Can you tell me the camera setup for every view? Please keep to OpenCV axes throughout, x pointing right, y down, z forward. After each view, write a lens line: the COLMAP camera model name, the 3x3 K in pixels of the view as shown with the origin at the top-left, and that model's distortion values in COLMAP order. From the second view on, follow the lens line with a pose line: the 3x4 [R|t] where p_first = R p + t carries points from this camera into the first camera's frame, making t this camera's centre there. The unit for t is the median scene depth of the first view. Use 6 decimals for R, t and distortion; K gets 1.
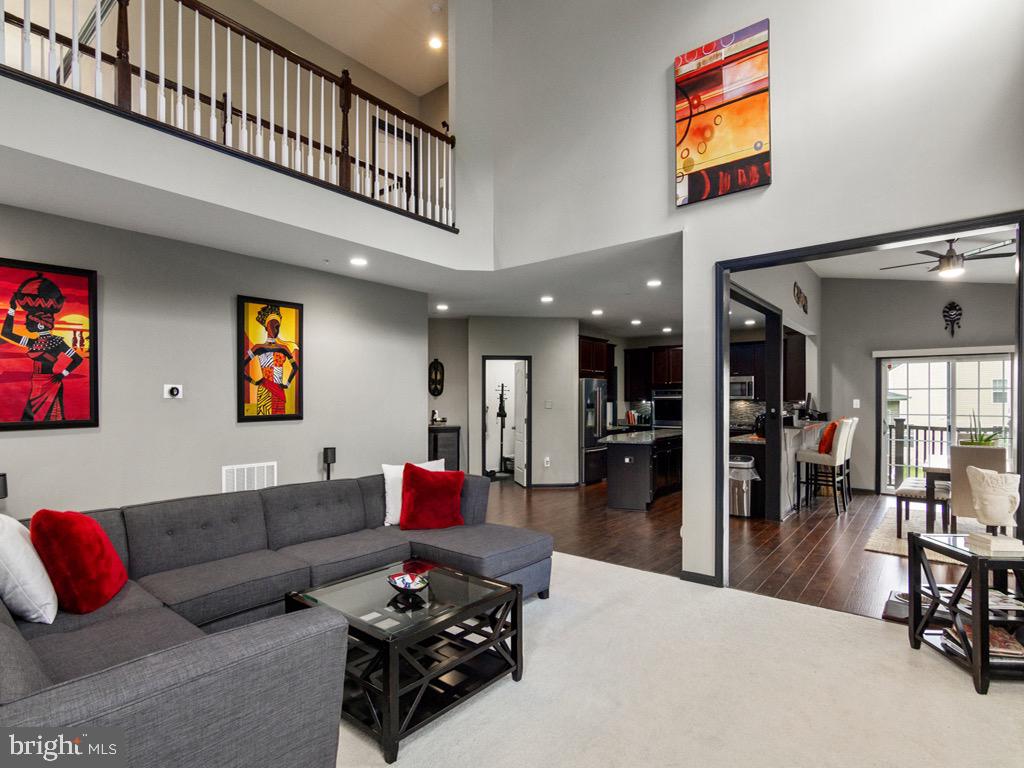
lens RADIAL K [[526.5, 0, 539.7], [0, 526.5, 402.6], [0, 0, 1]] dist [-0.005112, 0.003174]
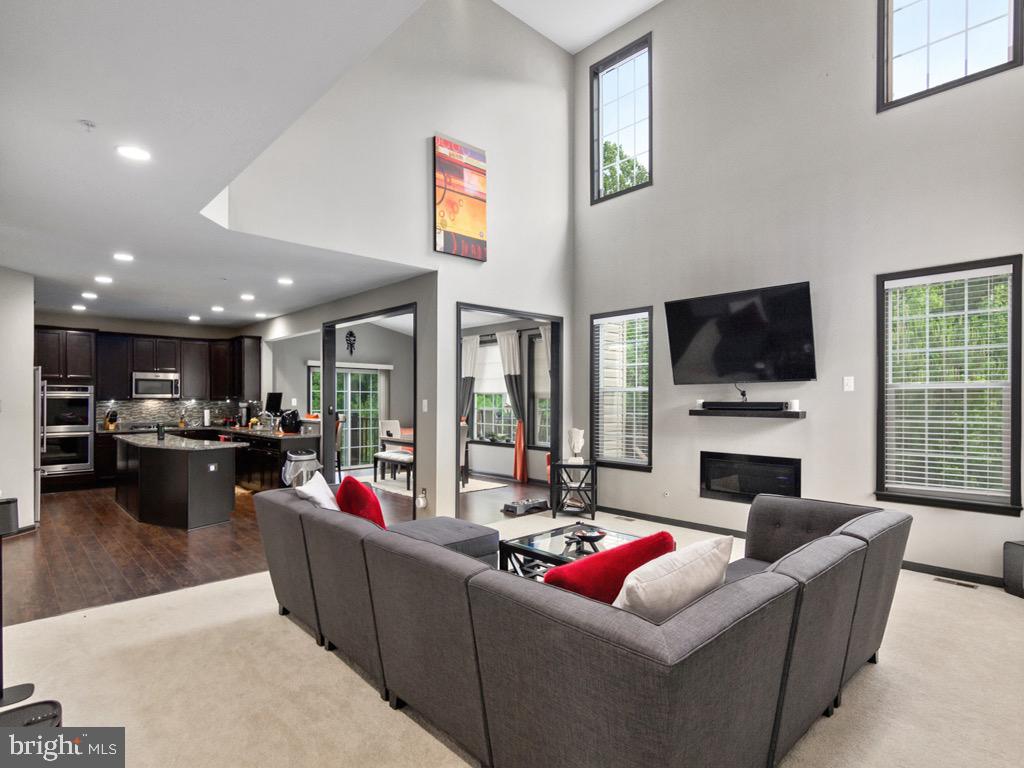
lens RADIAL K [[526.5, 0, 509.7], [0, 526.5, 400.1], [0, 0, 1]] dist [-0.005112, 0.003174]
pose [[0.151992, -0.001827, 0.988380, -0.949878], [0.003617, 0.999993, 0.001292, -0.005205], [-0.988375, 0.003379, 0.151997, 0.595071]]
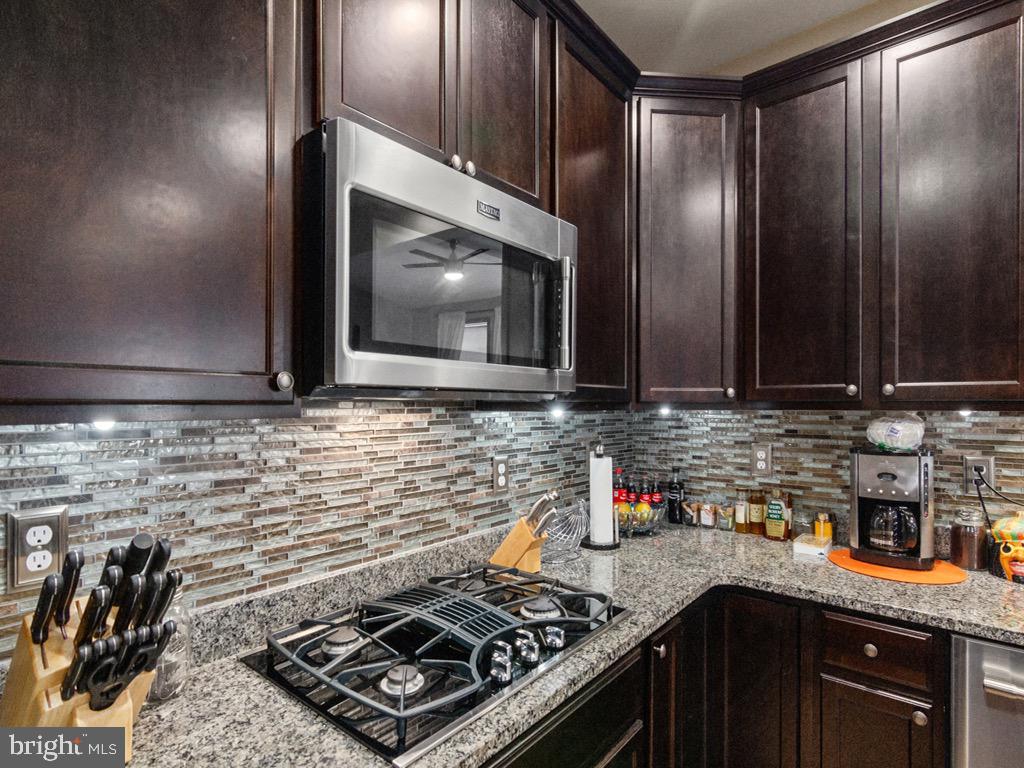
lens RADIAL K [[526.5, 0, 526.2], [0, 526.5, 404.7], [0, 0, 1]] dist [-0.005112, 0.003174]
pose [[0.025788, -0.001919, 0.999666, 0.602597], [0.004246, 0.999989, 0.001810, -0.010380], [-0.999658, 0.004198, 0.025796, 2.224740]]
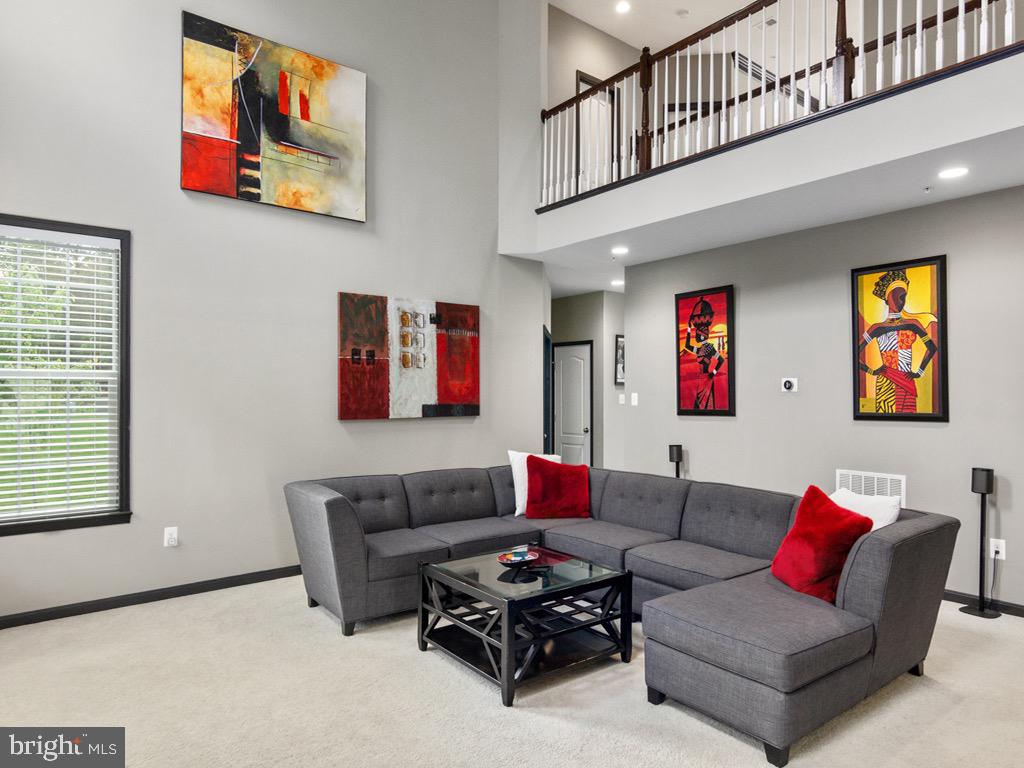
lens RADIAL K [[633.4, 0, 507.2], [0, 633.4, 393.1], [0, 0, 1]] dist [-0.005322, 0.004878]
pose [[-0.258953, -0.001006, -0.965889, 0.603547], [-0.005588, 0.999984, 0.000457, -0.003154], [0.965874, 0.005516, -0.258954, 0.795681]]
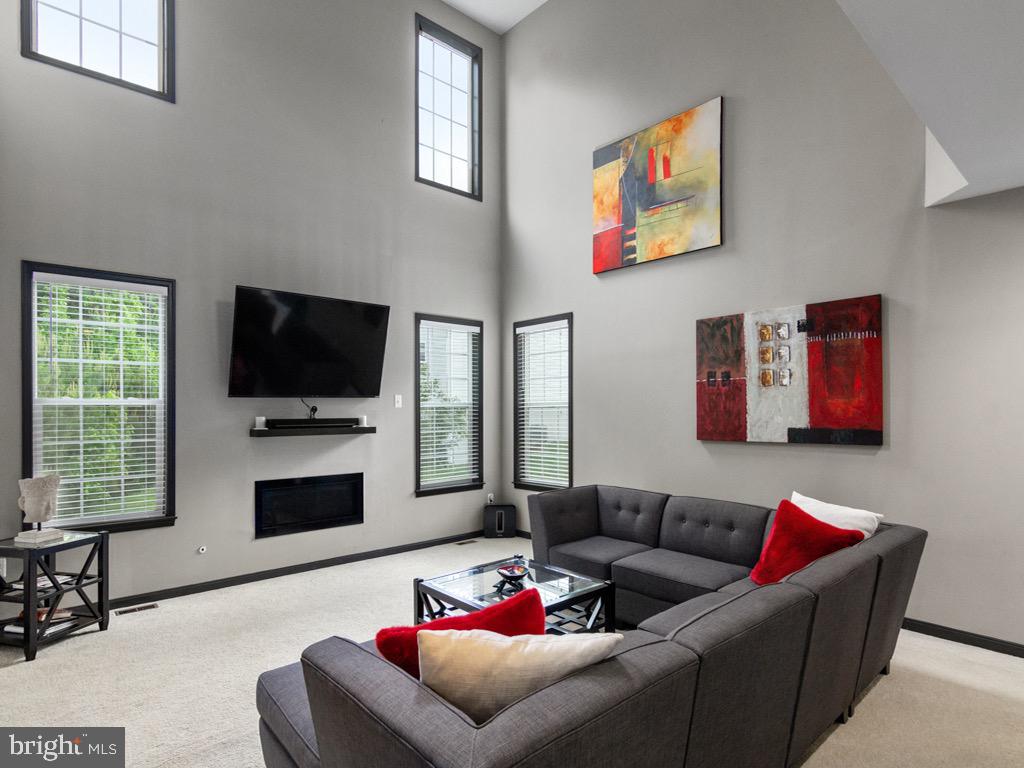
lens RADIAL K [[554.0, 0, 530.2], [0, 554.0, 412.2], [0, 0, 1]] dist [-0.004027, 0.000110]
pose [[-0.986289, 0.006689, 0.164891, -0.296583], [0.007588, 0.999960, 0.004822, -0.013574], [-0.164852, 0.006007, -0.986300, 1.322496]]
